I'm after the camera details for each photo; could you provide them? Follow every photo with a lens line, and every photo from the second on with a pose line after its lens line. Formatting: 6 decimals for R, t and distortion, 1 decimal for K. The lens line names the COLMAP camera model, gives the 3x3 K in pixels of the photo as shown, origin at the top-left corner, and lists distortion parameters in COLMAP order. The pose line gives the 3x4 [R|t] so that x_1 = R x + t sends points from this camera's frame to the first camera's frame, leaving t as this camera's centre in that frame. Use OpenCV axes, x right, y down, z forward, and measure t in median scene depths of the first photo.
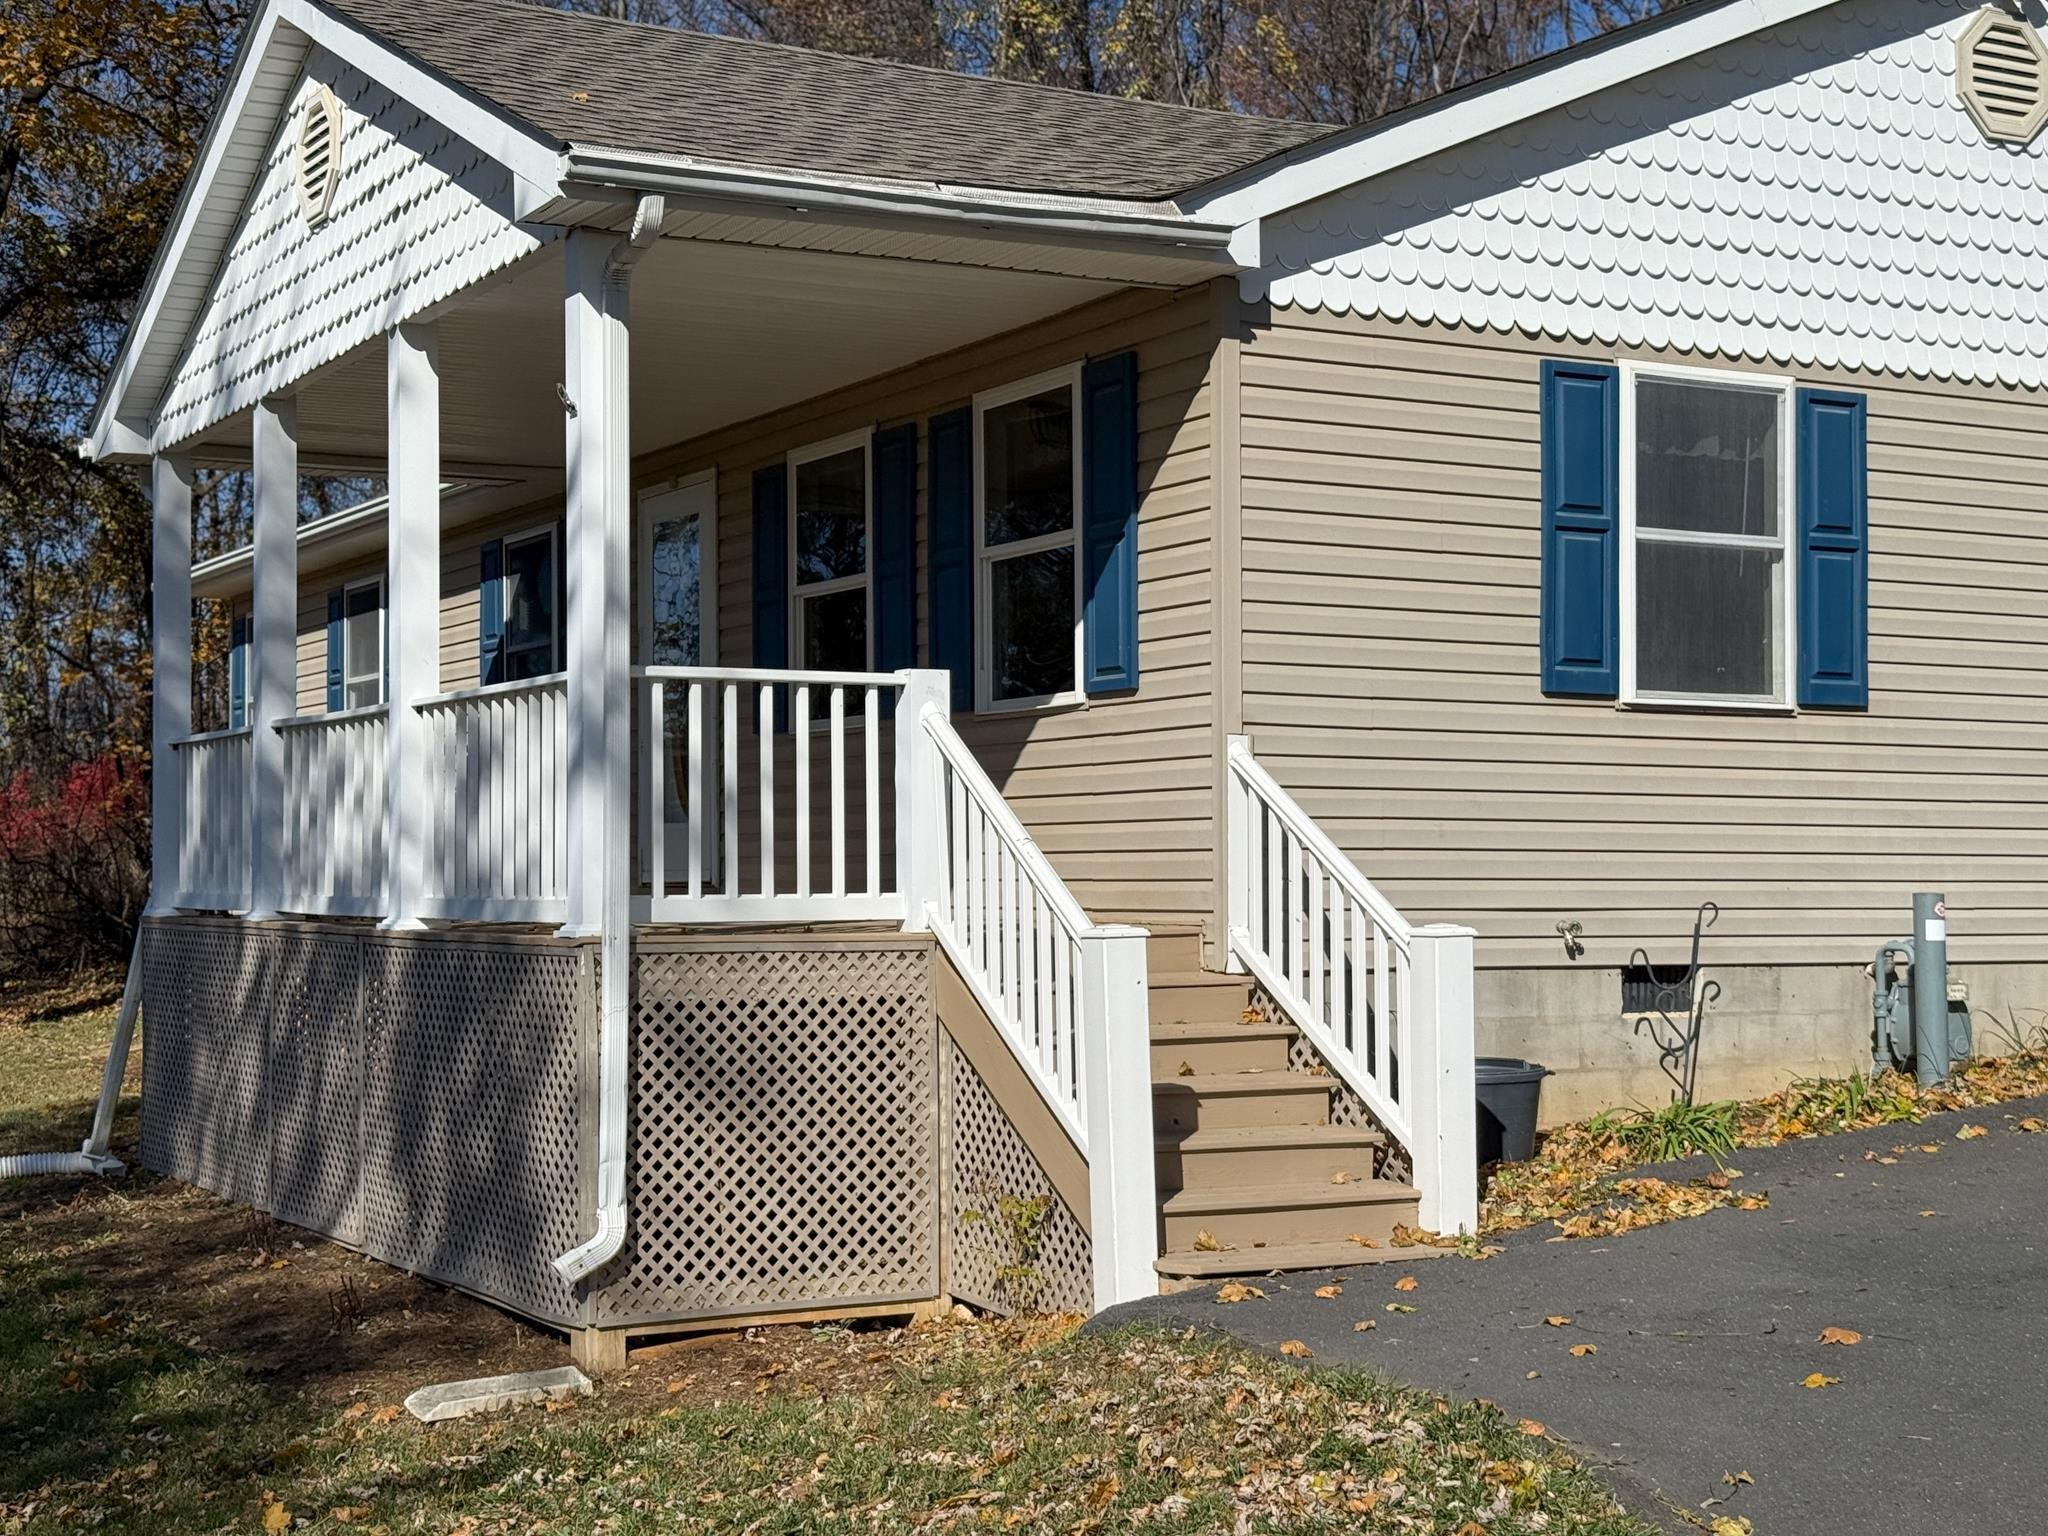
lens RADIAL K [[2901.2, 0, 1024.0], [0, 2901.2, 768.0], [0, 0, 1]] dist [0.000090, -0.030436]
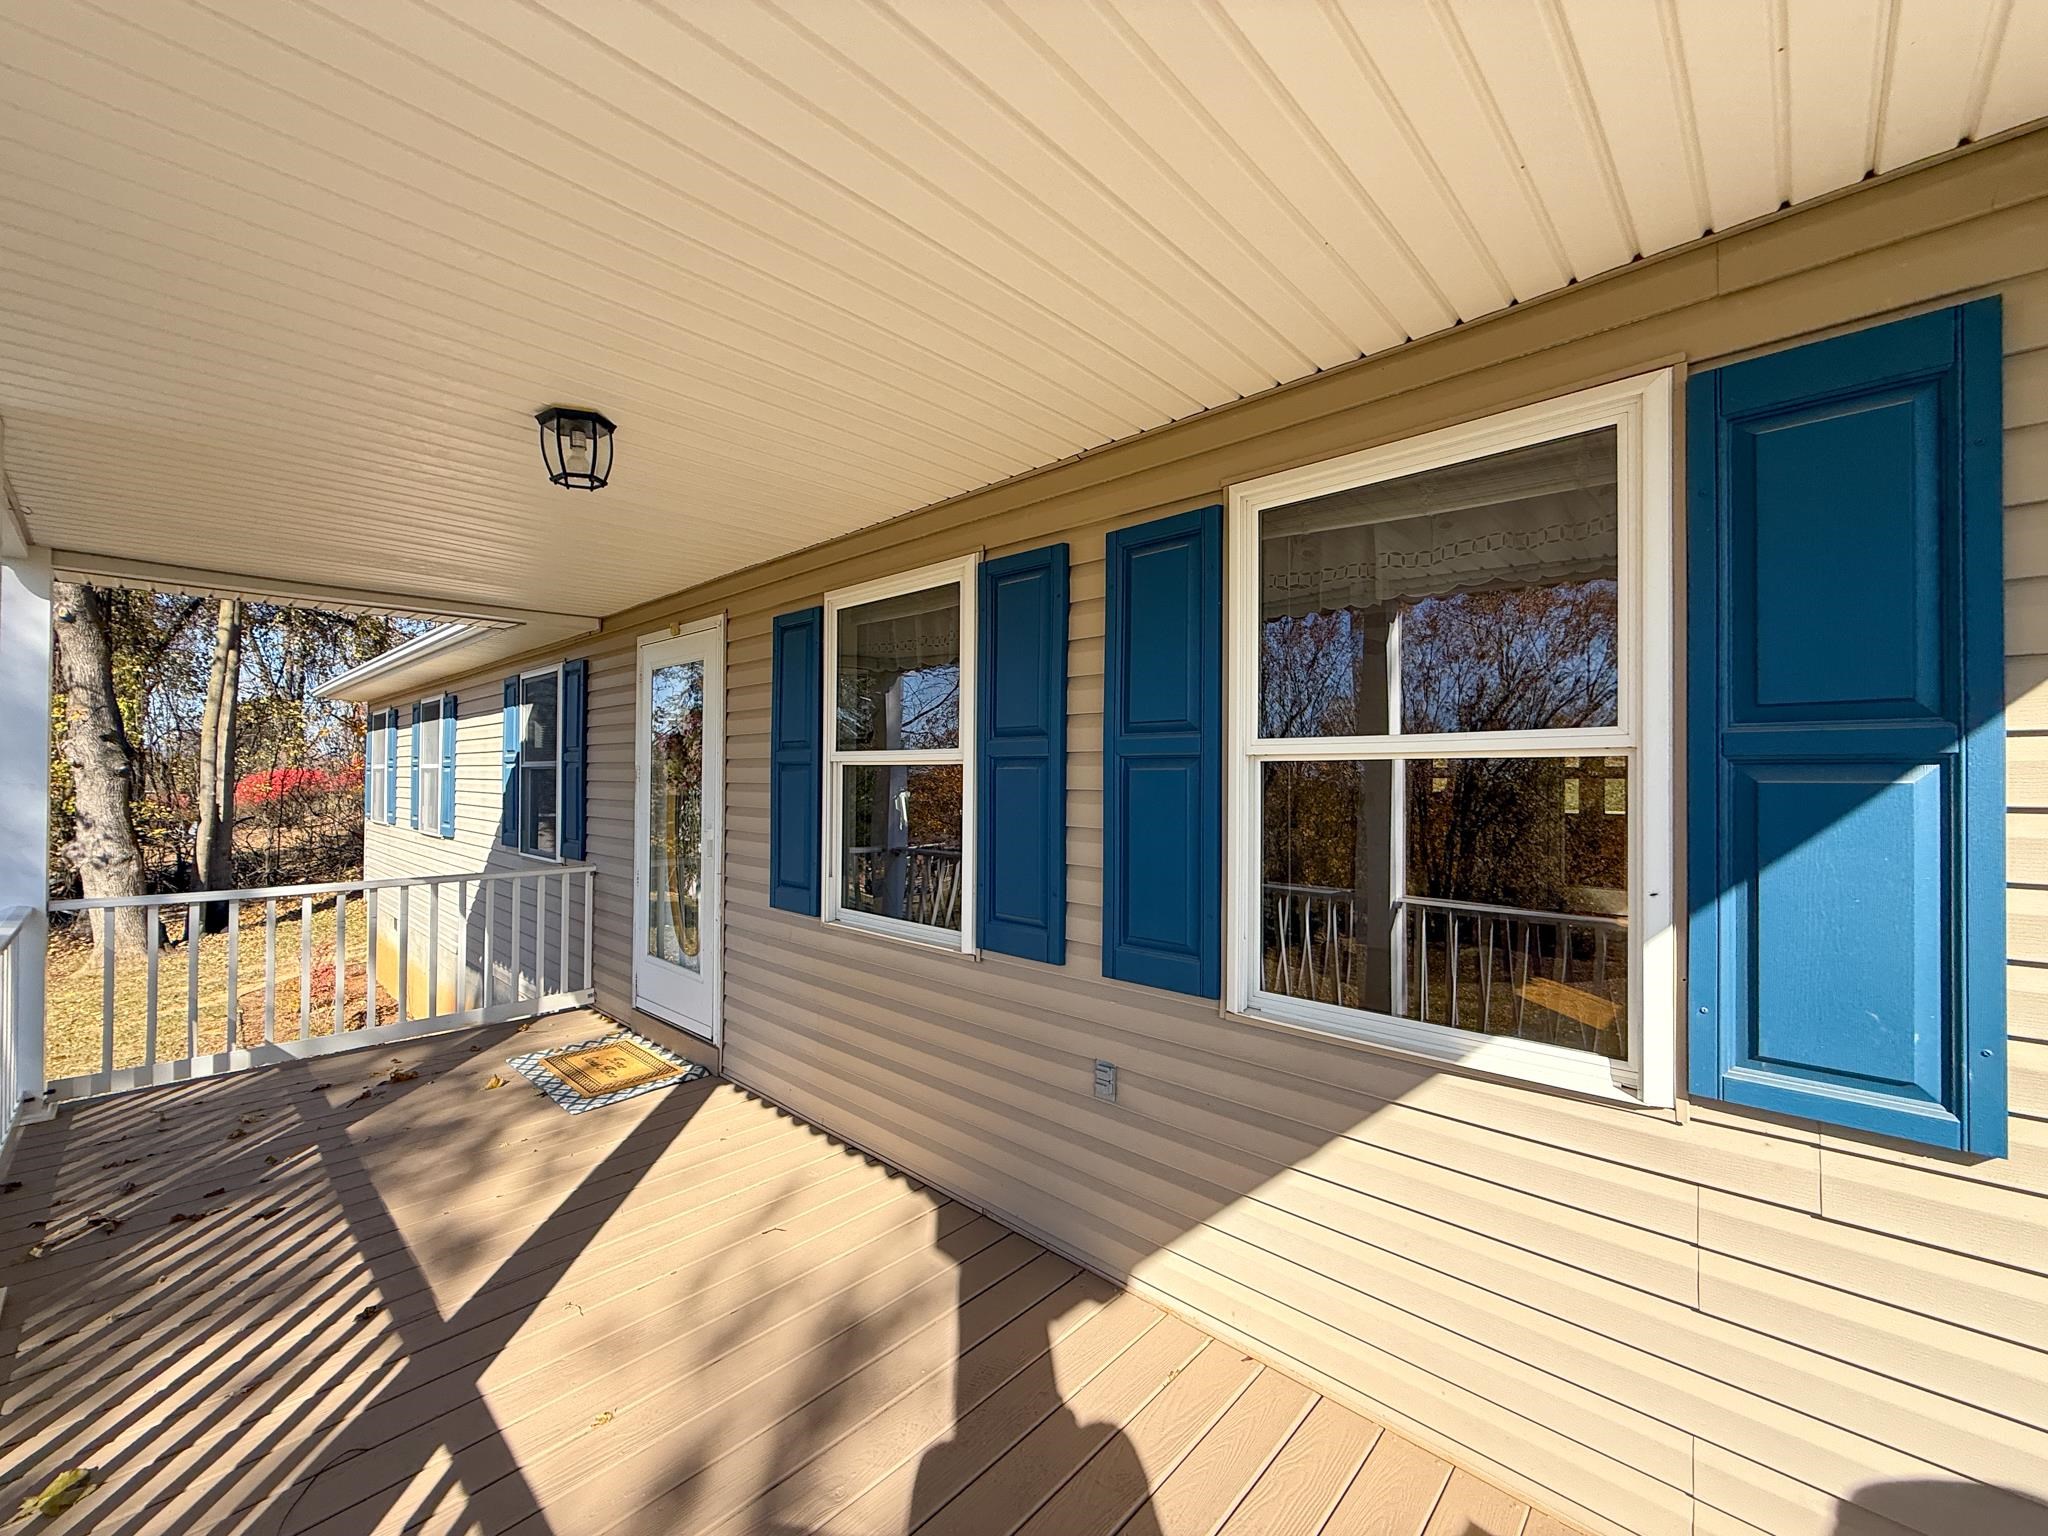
lens RADIAL K [[825.9, 0, 1024.0], [0, 825.9, 768.0], [0, 0, 1]] dist [-0.000376, 0.000004]
pose [[0.955467, -0.004178, 0.295069, -0.093467], [-0.007271, 0.999263, 0.037691, -0.065260], [-0.295009, -0.038158, 0.954732, 0.722249]]
